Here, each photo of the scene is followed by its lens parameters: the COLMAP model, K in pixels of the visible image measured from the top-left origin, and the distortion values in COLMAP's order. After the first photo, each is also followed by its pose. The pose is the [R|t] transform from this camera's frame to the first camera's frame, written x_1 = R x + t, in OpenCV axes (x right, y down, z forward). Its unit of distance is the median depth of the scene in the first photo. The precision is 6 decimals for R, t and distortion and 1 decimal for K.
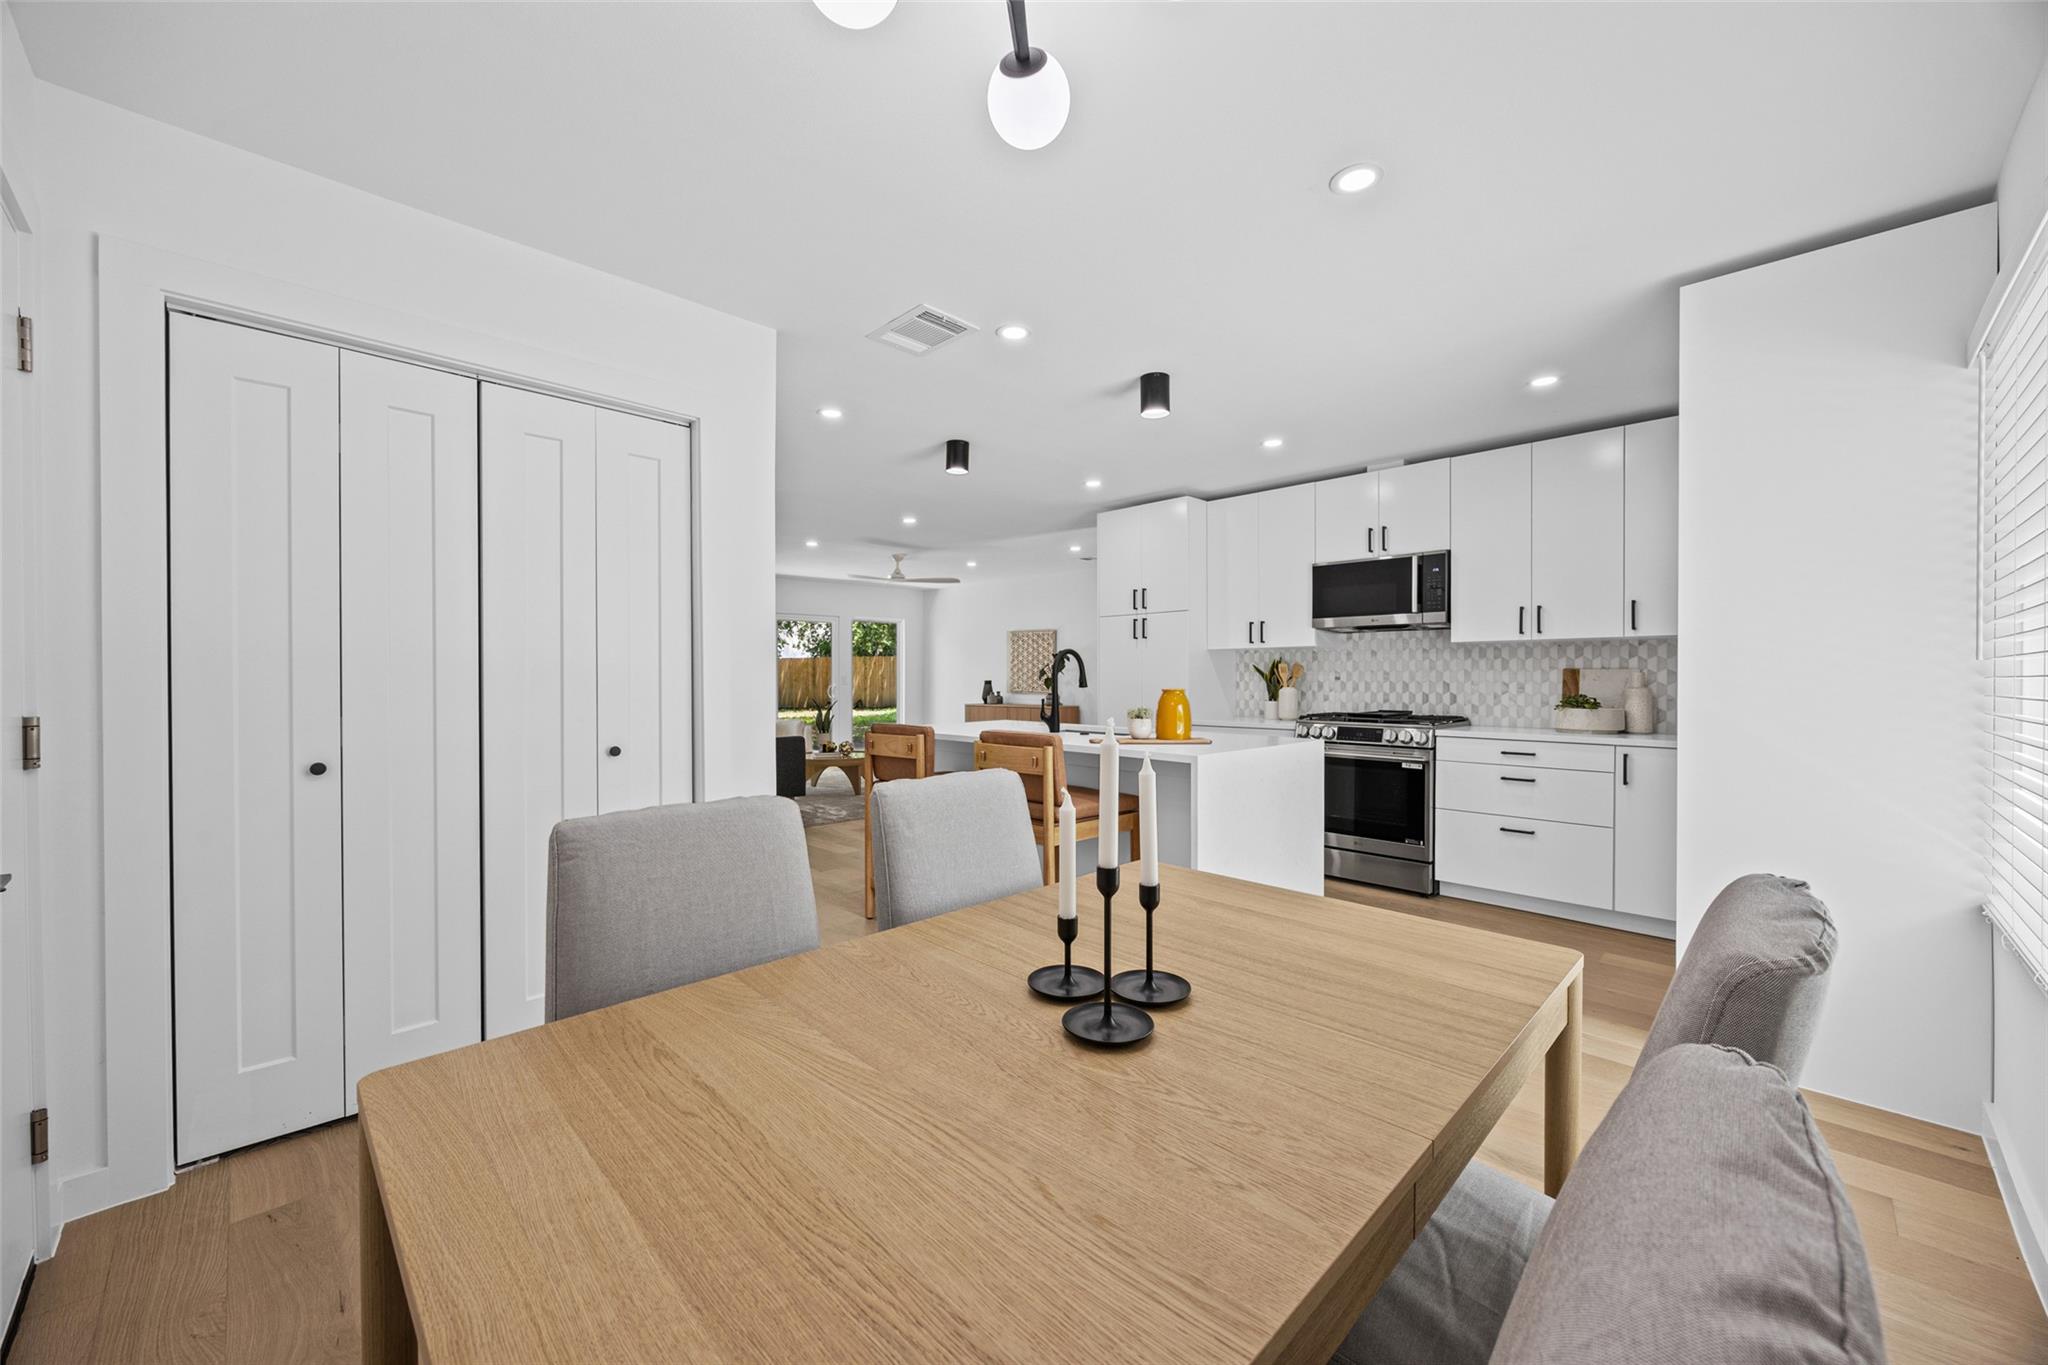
lens RADIAL K [[784.2, 0, 1017.5], [0, 784.2, 682.5], [0, 0, 1]] dist [0.000483, 0.000005]
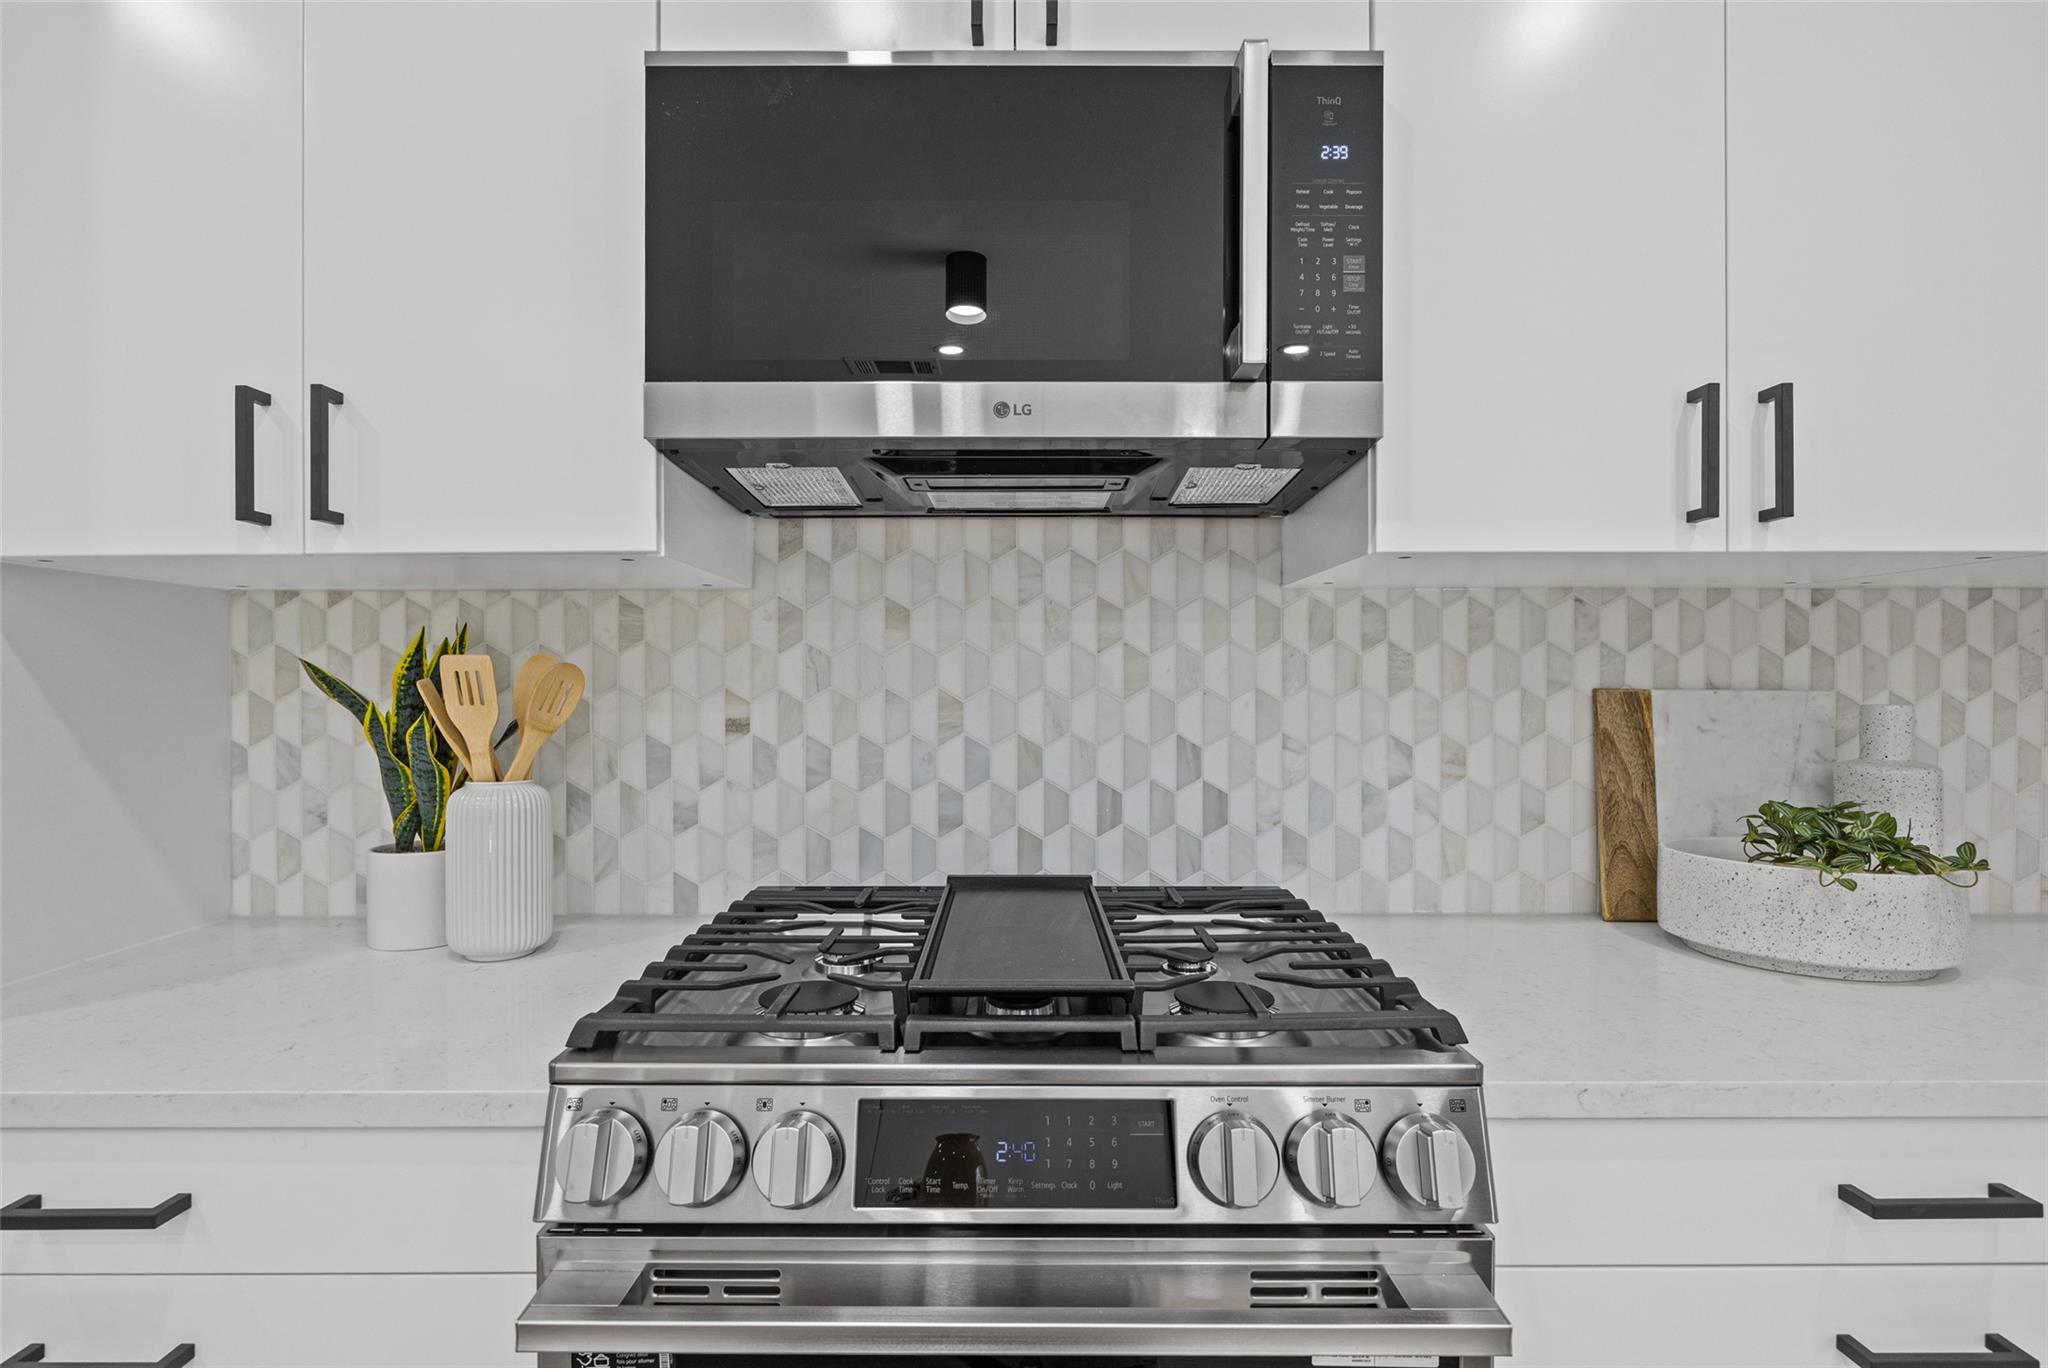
lens RADIAL K [[986.0, 0, 1020.1], [0, 986.0, 688.7], [0, 0, 1]] dist [-0.013614, -0.000163]
pose [[0.699190, -0.004286, 0.714923, 0.279010], [0.006442, 0.999979, -0.000305, -0.016059], [-0.714907, 0.004819, 0.699203, 0.787157]]
